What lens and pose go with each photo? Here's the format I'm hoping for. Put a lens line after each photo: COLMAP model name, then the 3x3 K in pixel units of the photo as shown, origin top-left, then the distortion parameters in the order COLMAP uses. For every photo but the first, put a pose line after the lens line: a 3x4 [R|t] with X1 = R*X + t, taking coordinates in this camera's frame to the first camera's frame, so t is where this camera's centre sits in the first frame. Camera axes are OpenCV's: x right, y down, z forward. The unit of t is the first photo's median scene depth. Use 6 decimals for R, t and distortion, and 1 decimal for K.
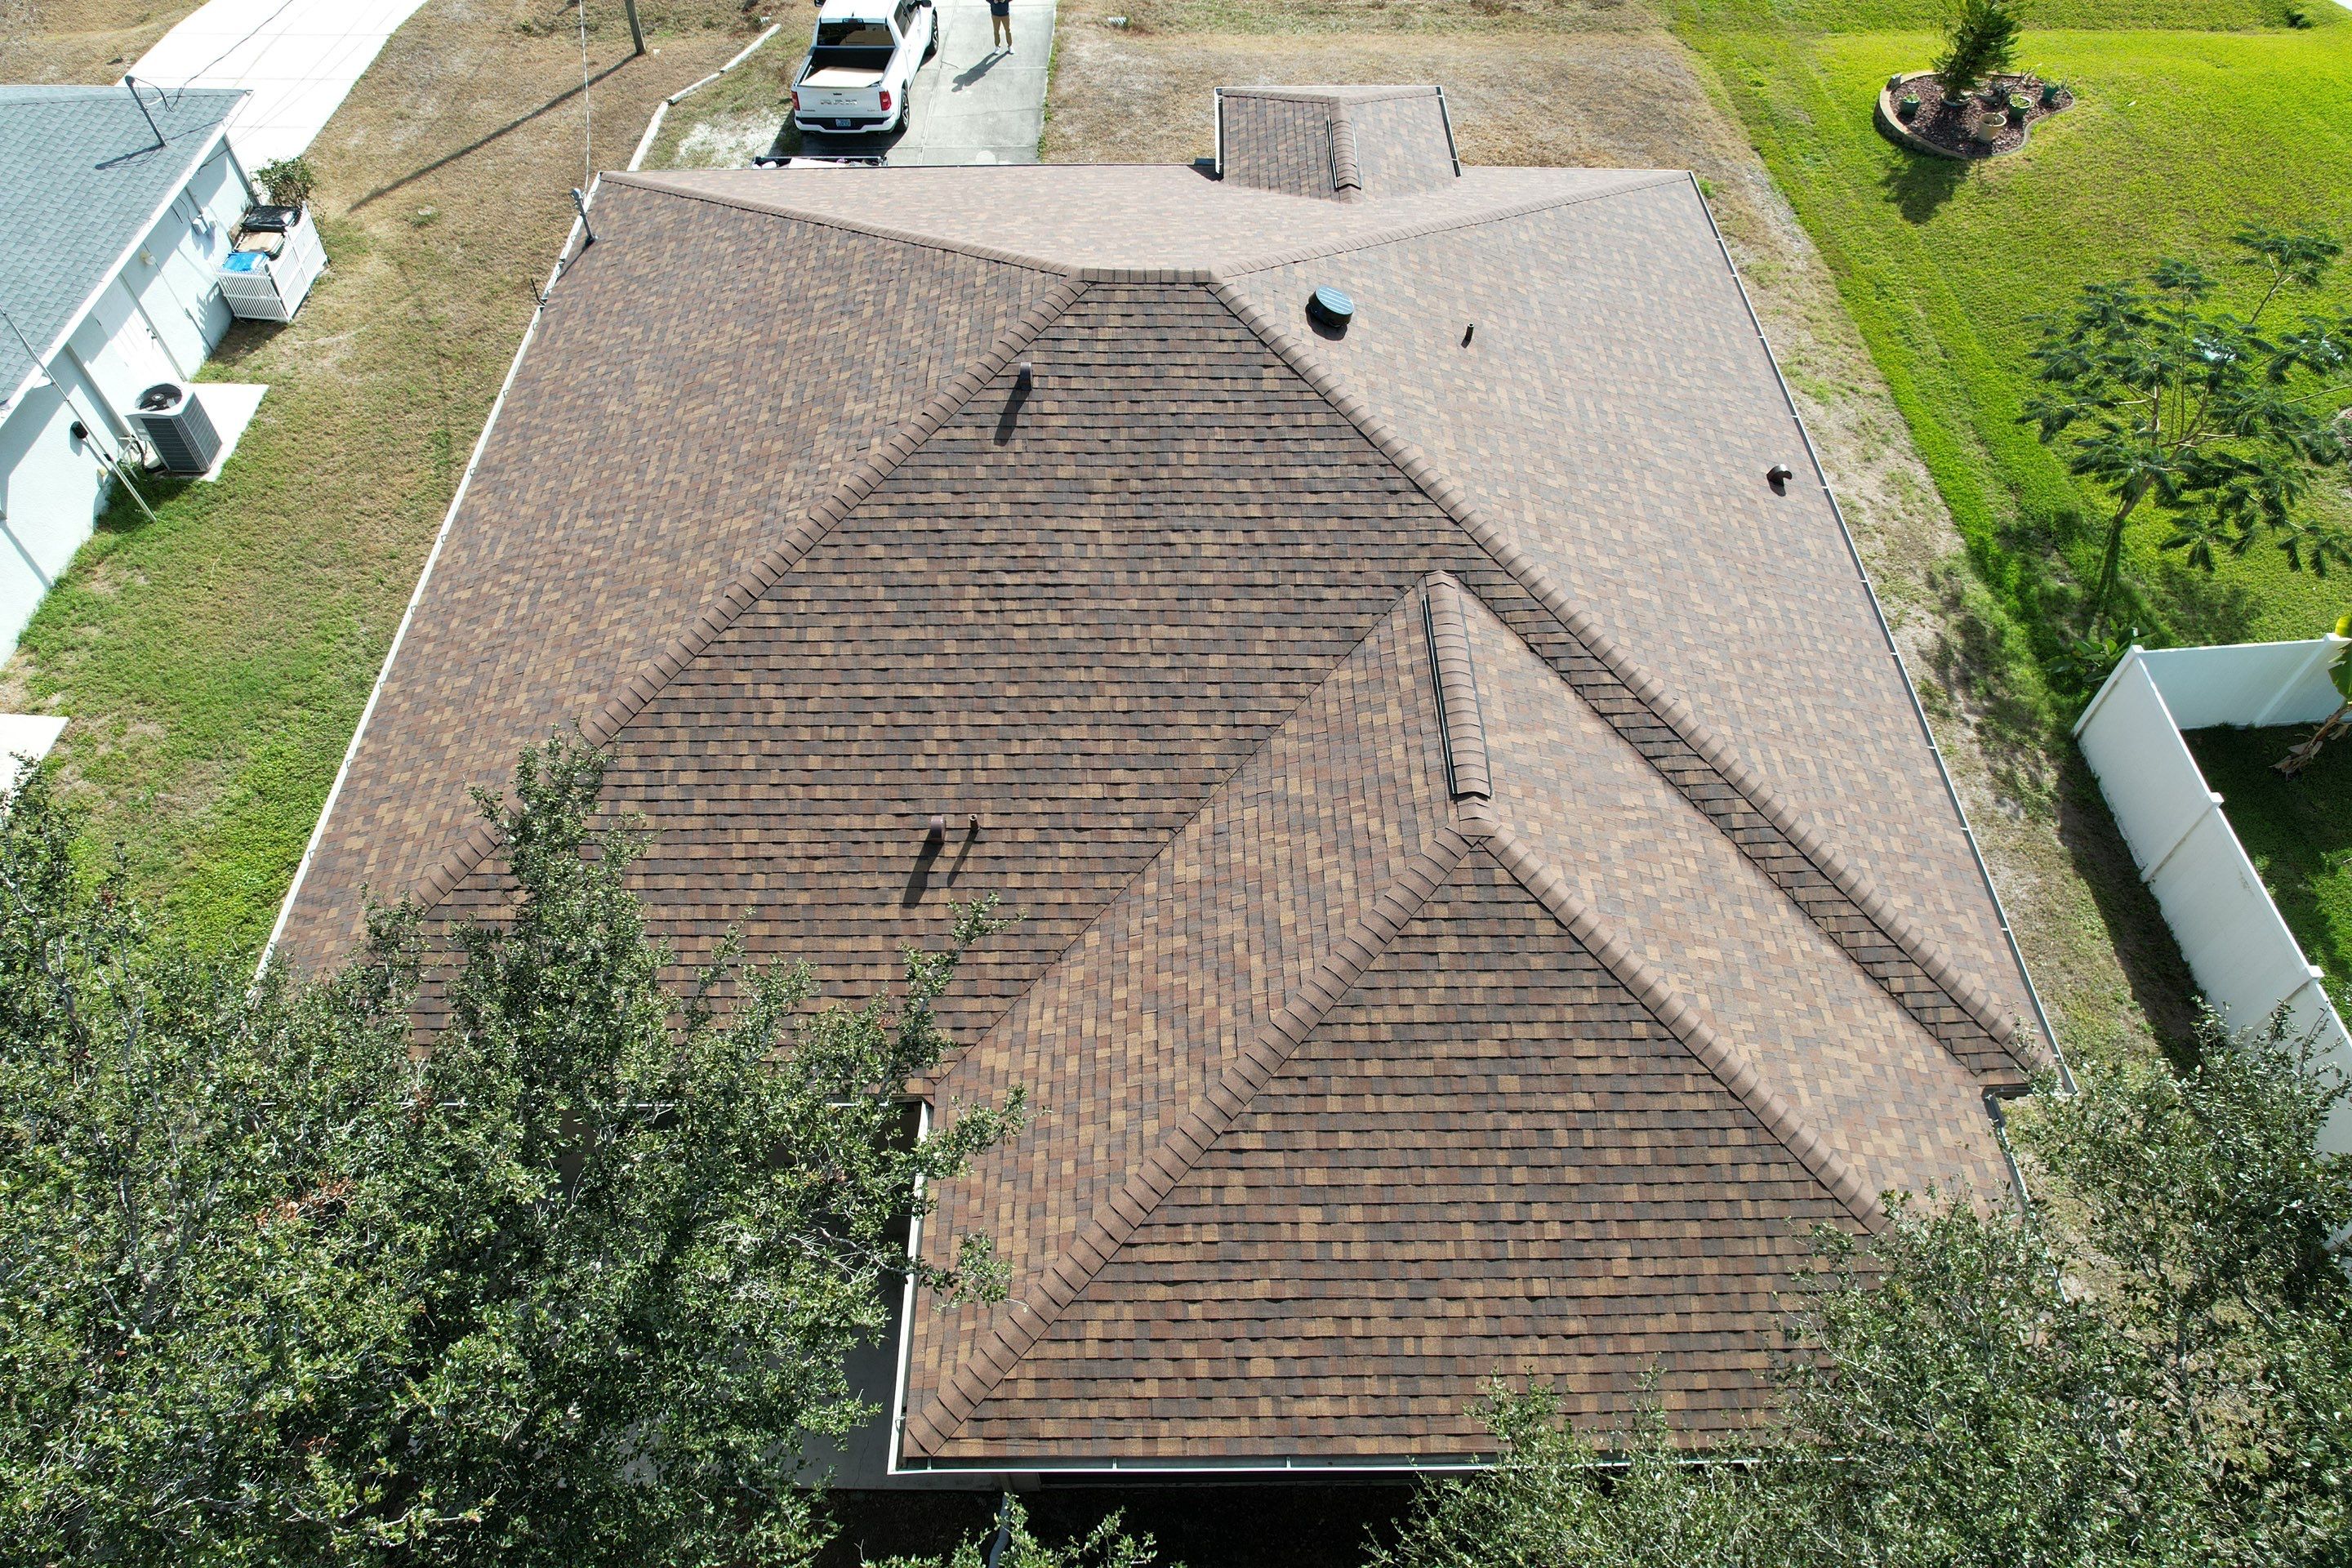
lens RADIAL K [[1502.8, 0, 1176.4], [0, 1502.8, 793.5], [0, 0, 1]] dist [-0.064673, 0.050414]
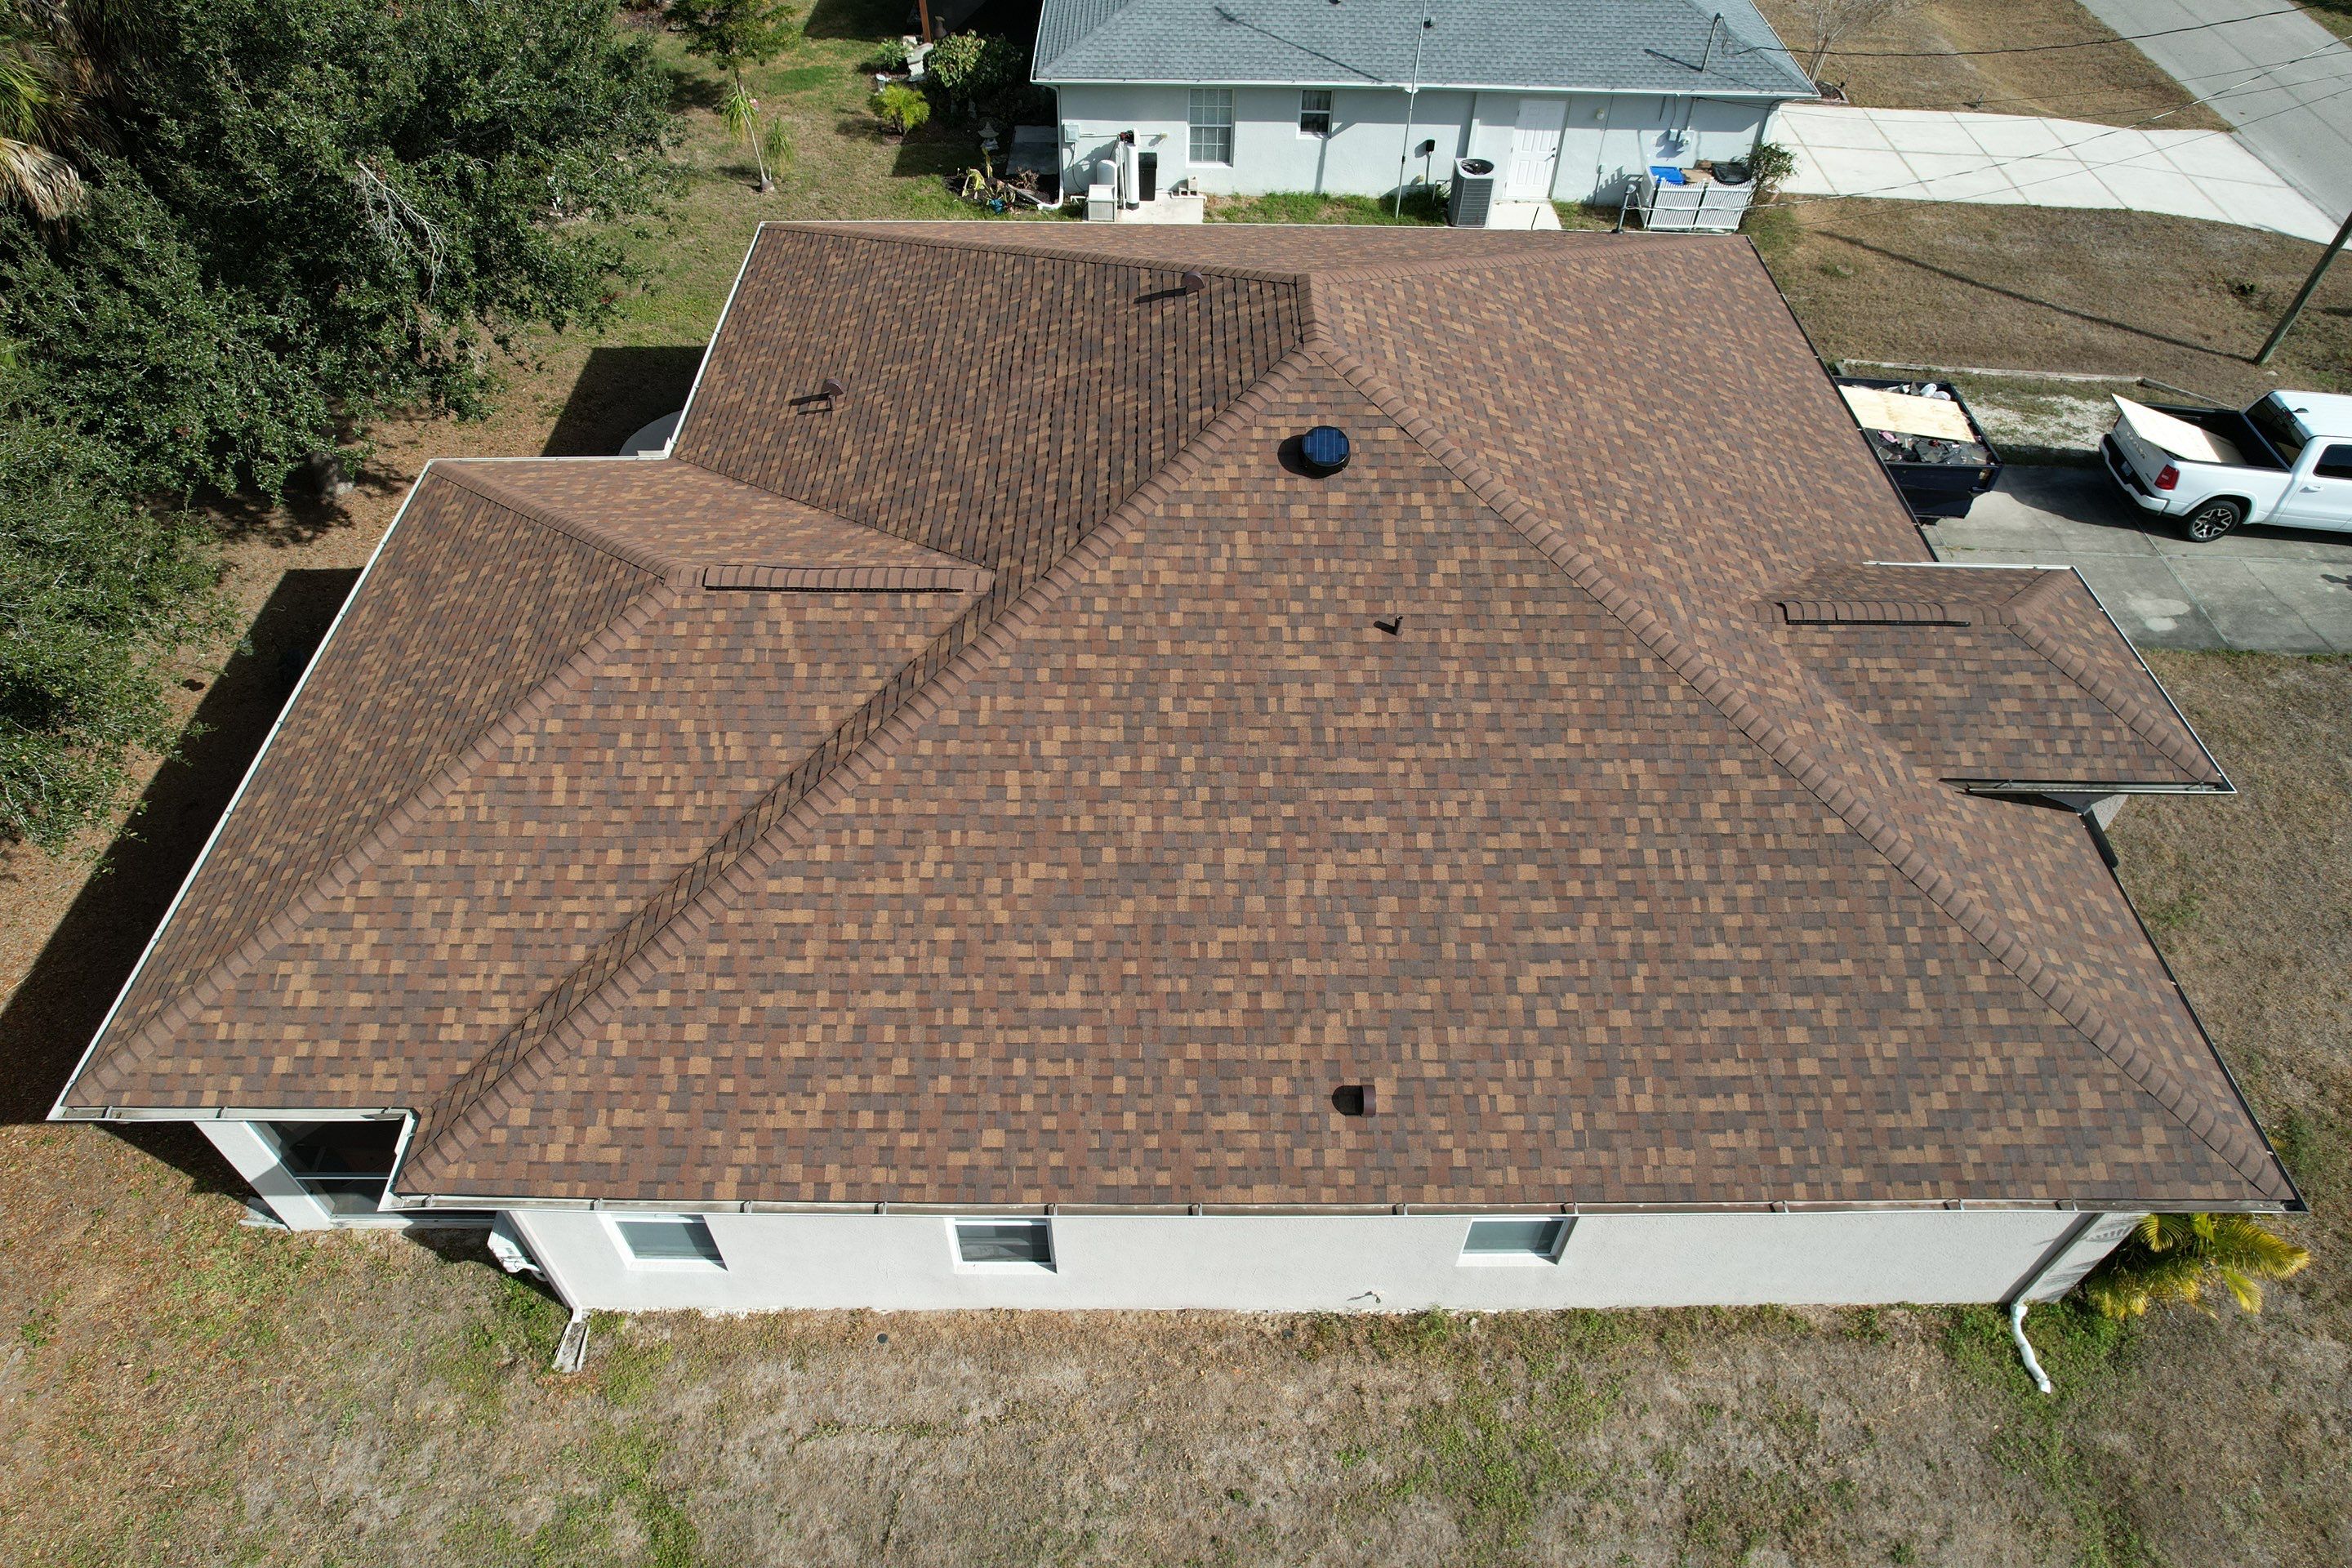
lens RADIAL K [[1502.8, 0, 1165.4], [0, 1502.8, 797.5], [0, 0, 1]] dist [-0.064673, 0.050414]
pose [[-0.009017, 0.725680, -0.687974, 0.867969], [-0.797798, 0.409563, 0.442467, -0.557424], [0.602858, 0.552854, 0.575252, 0.534010]]
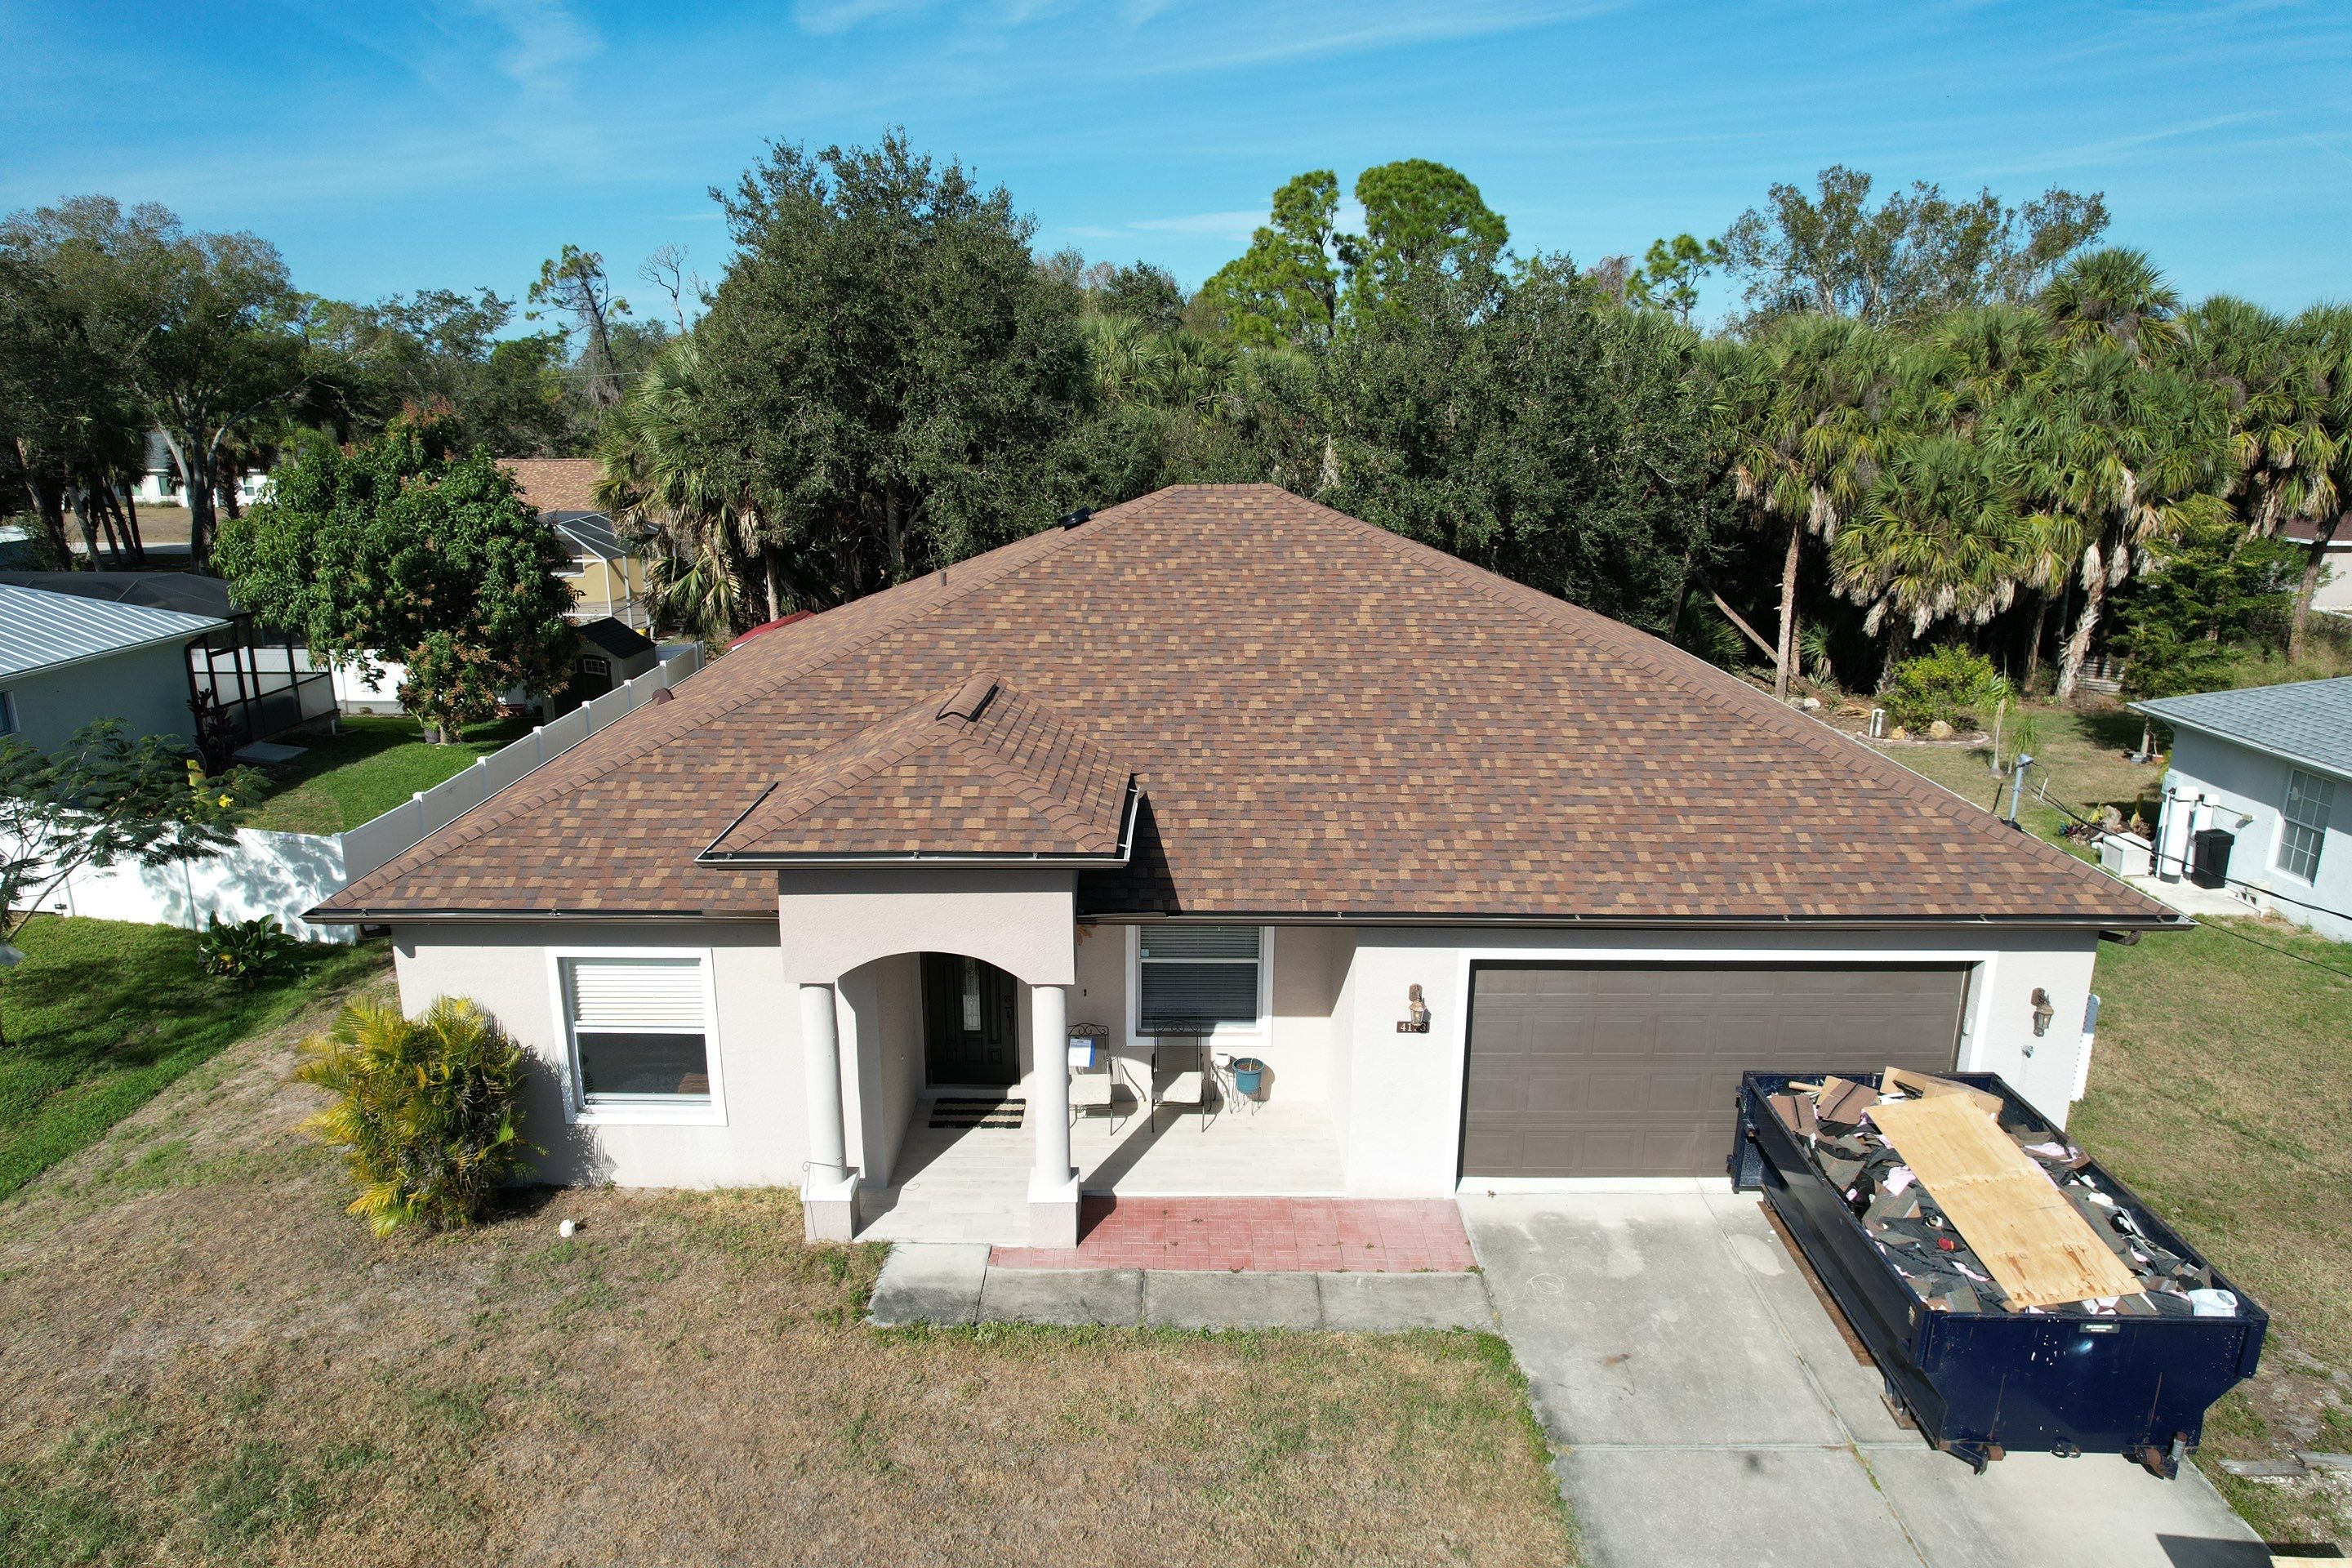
lens RADIAL K [[1502.8, 0, 1164.2], [0, 1502.8, 807.8], [0, 0, 1]] dist [-0.064673, 0.050414]
pose [[-0.999833, -0.013196, 0.012648, 0.010103], [0.006777, 0.375002, 0.926999, -1.383391], [-0.016975, 0.926930, -0.374850, 1.676670]]
